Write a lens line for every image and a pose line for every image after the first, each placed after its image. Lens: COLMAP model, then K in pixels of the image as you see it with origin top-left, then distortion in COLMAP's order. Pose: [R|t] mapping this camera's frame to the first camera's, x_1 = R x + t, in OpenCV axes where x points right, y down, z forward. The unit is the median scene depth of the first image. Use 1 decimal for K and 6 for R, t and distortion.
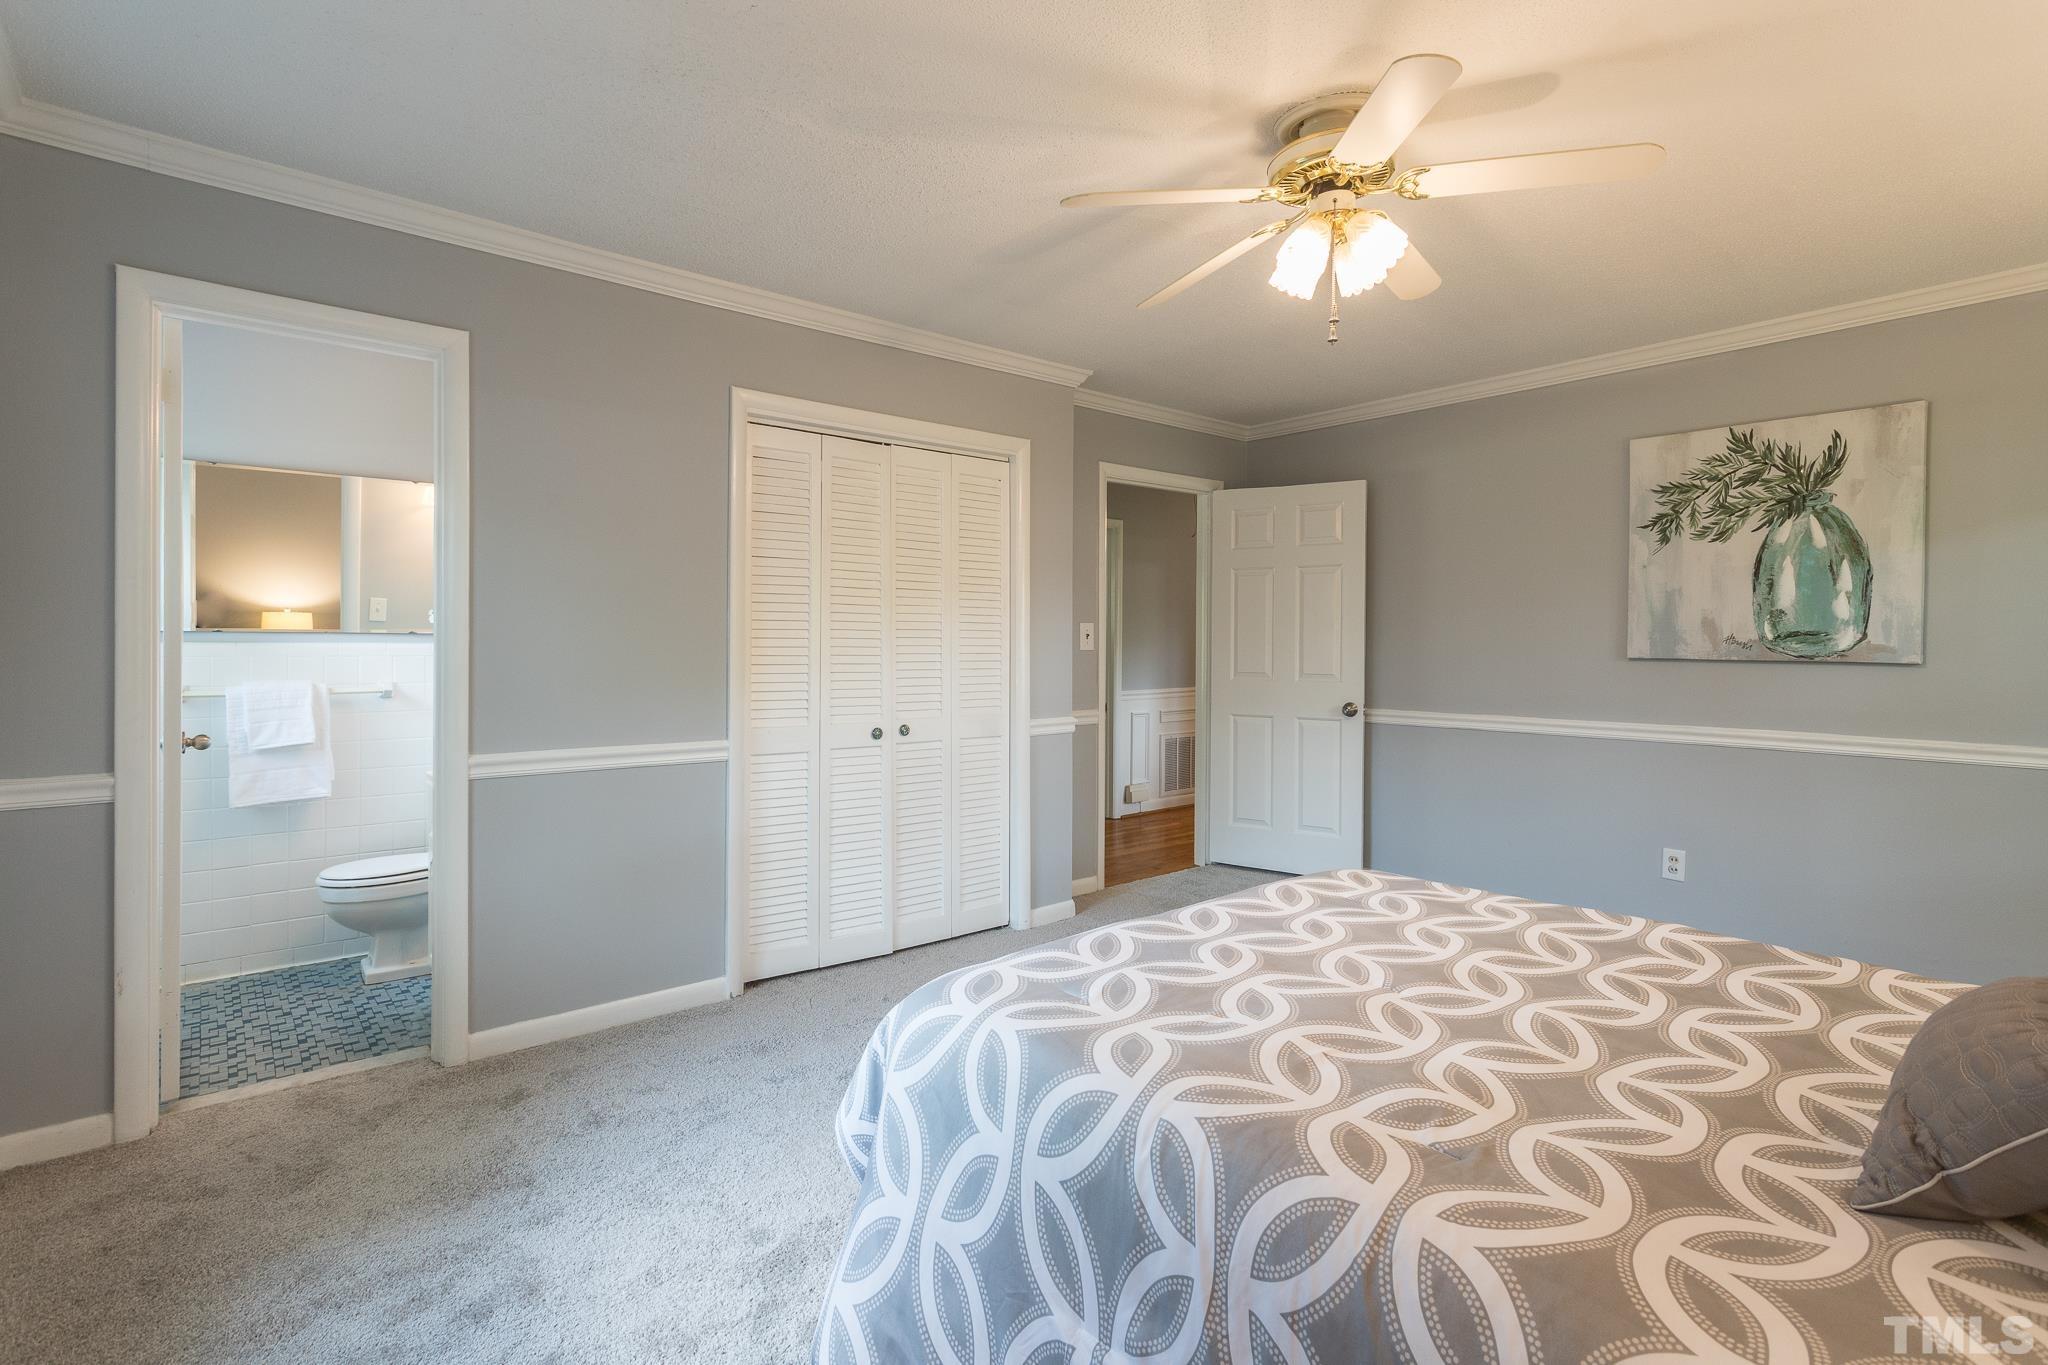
lens RADIAL K [[987.4, 0, 1024.0], [0, 987.4, 682.5], [0, 0, 1]] dist [-0.019537, 0.000914]
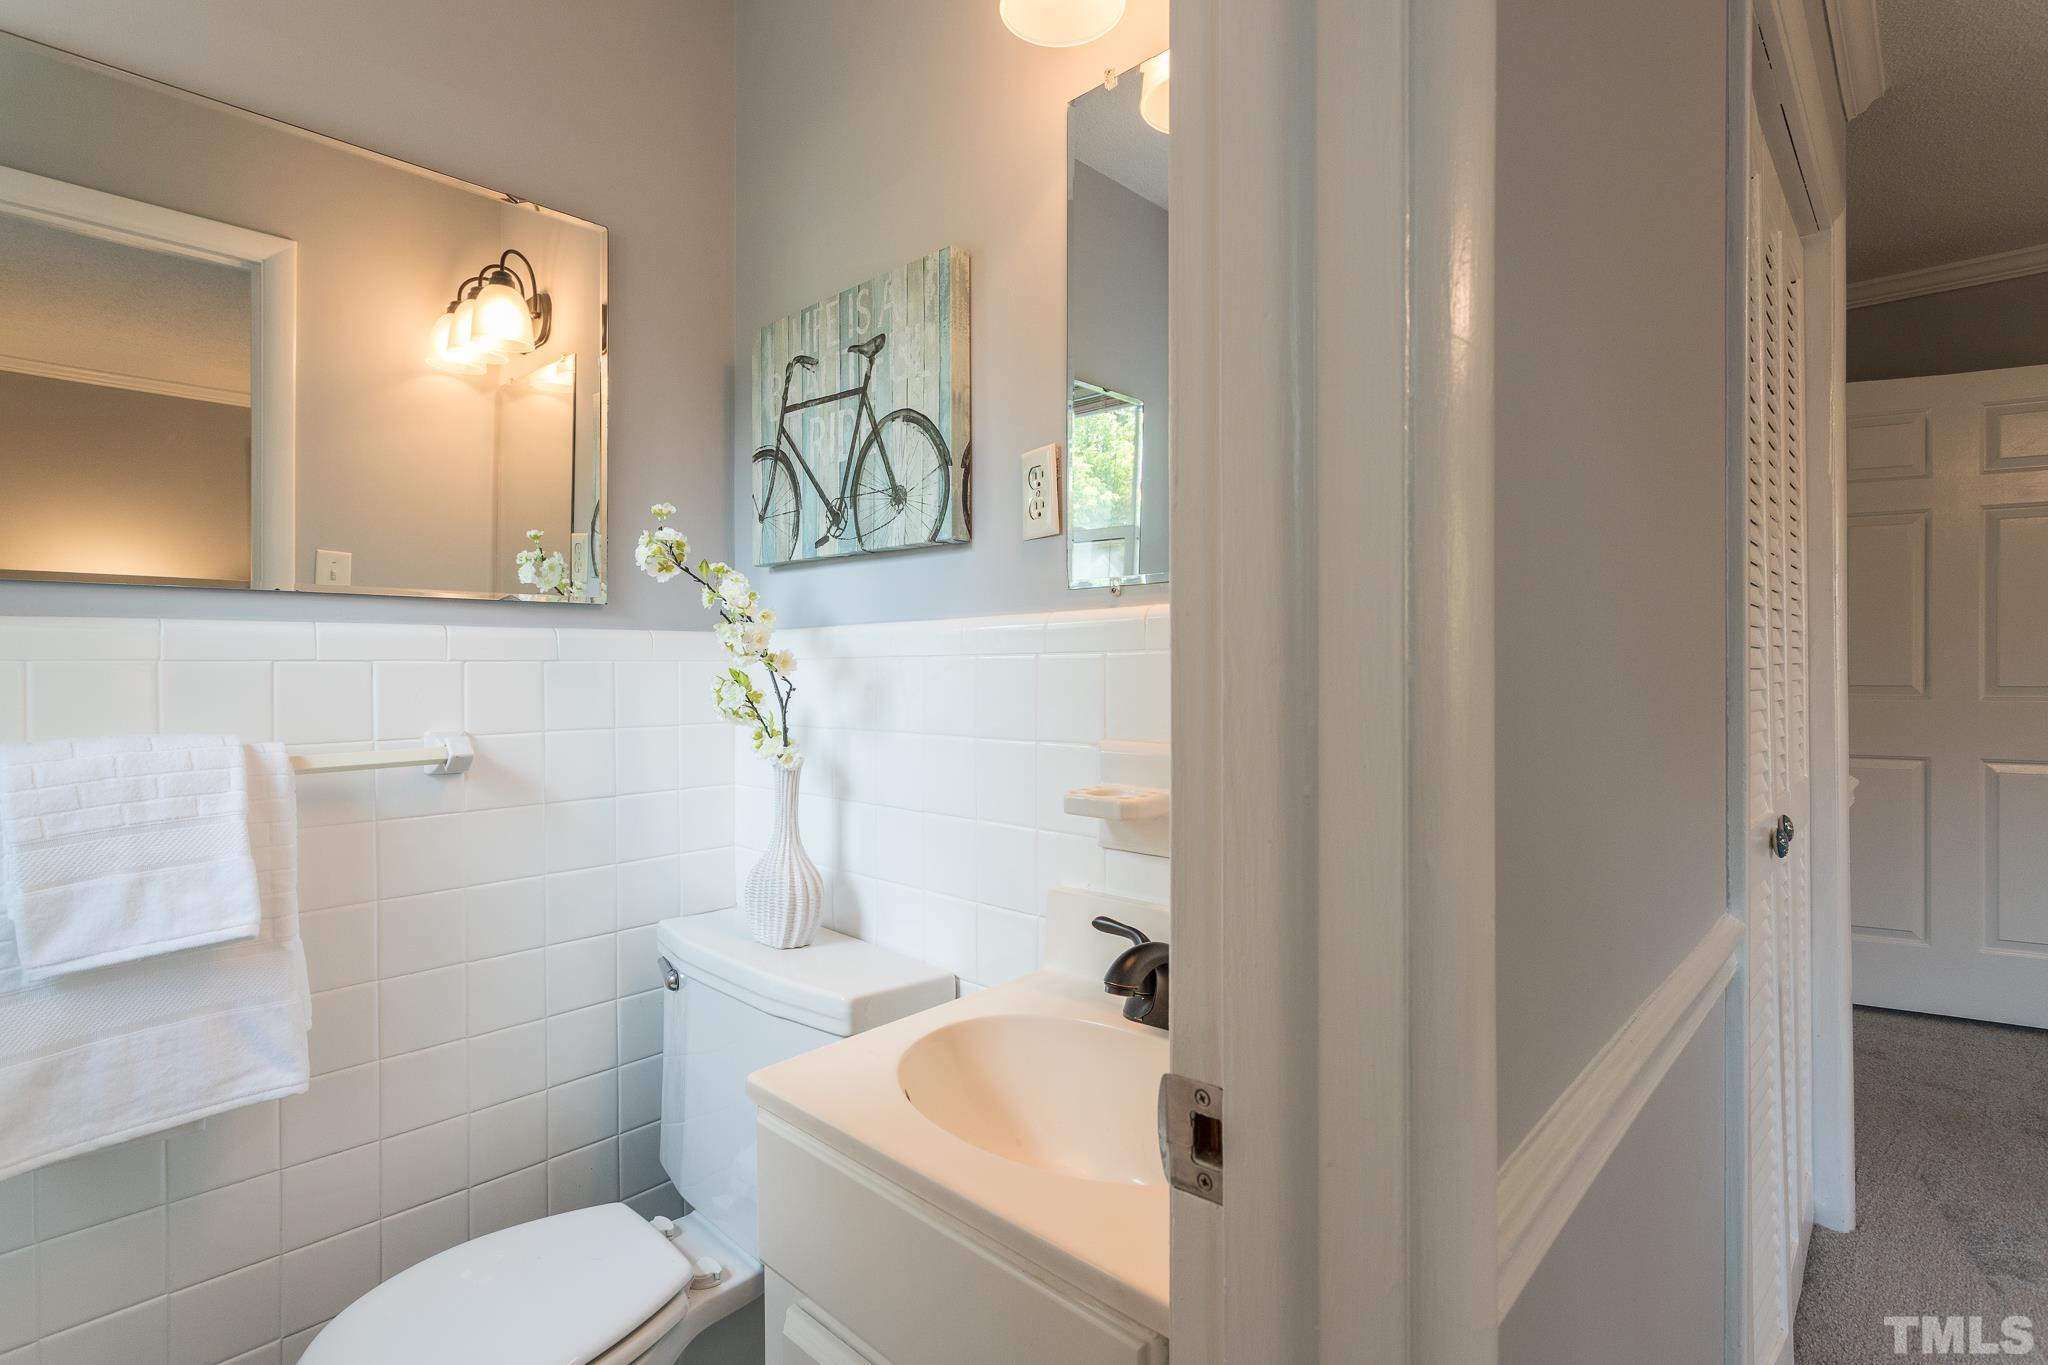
lens RADIAL K [[987.4, 0, 1024.0], [0, 987.4, 682.5], [0, 0, 1]] dist [-0.019537, 0.000914]
pose [[0.993773, -0.007909, 0.111139, -0.506022], [0.009612, 0.999844, -0.014800, -0.011848], [-0.111004, 0.015776, 0.993695, 0.649357]]
